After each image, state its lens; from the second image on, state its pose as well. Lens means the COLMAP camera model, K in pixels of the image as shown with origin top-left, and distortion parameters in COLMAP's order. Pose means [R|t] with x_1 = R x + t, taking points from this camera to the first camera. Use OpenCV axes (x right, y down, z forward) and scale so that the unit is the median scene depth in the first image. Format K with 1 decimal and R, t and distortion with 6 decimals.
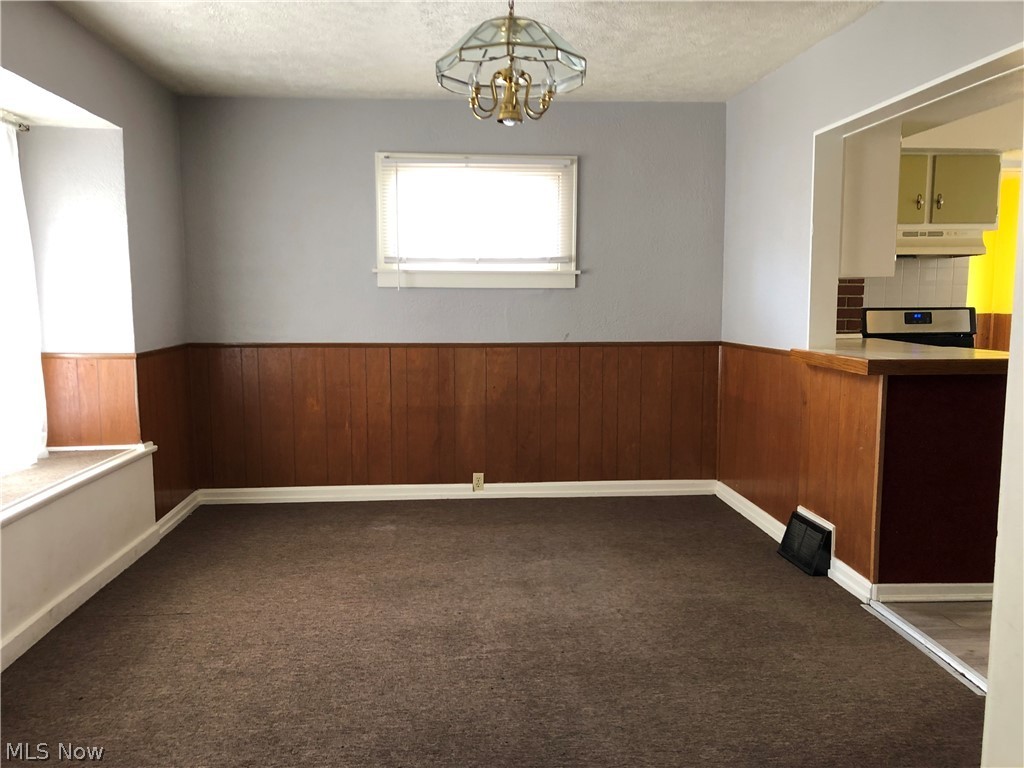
lens RADIAL K [[849.0, 0, 508.6], [0, 849.0, 402.5], [0, 0, 1]] dist [0.044019, -0.005764]
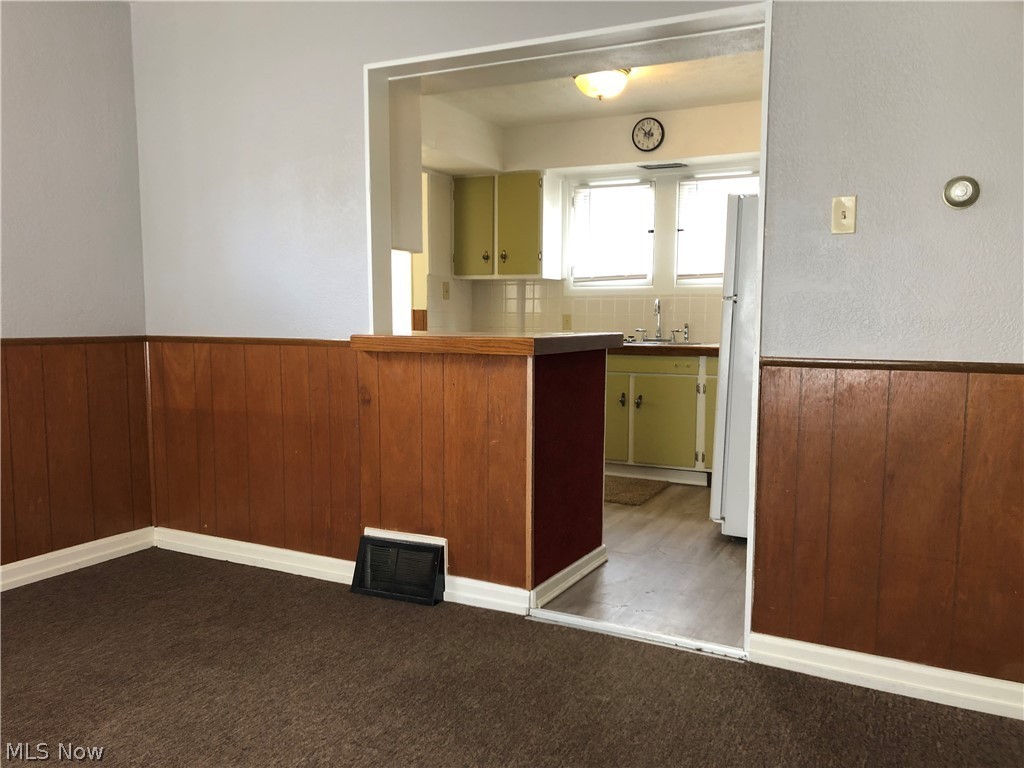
lens RADIAL K [[849.0, 0, 508.6], [0, 849.0, 402.5], [0, 0, 1]] dist [0.044019, -0.005764]
pose [[0.527374, -0.089815, 0.844873, -0.210124], [0.101083, 0.993967, 0.042567, -0.014996], [-0.843599, 0.062954, 0.533271, 0.355413]]
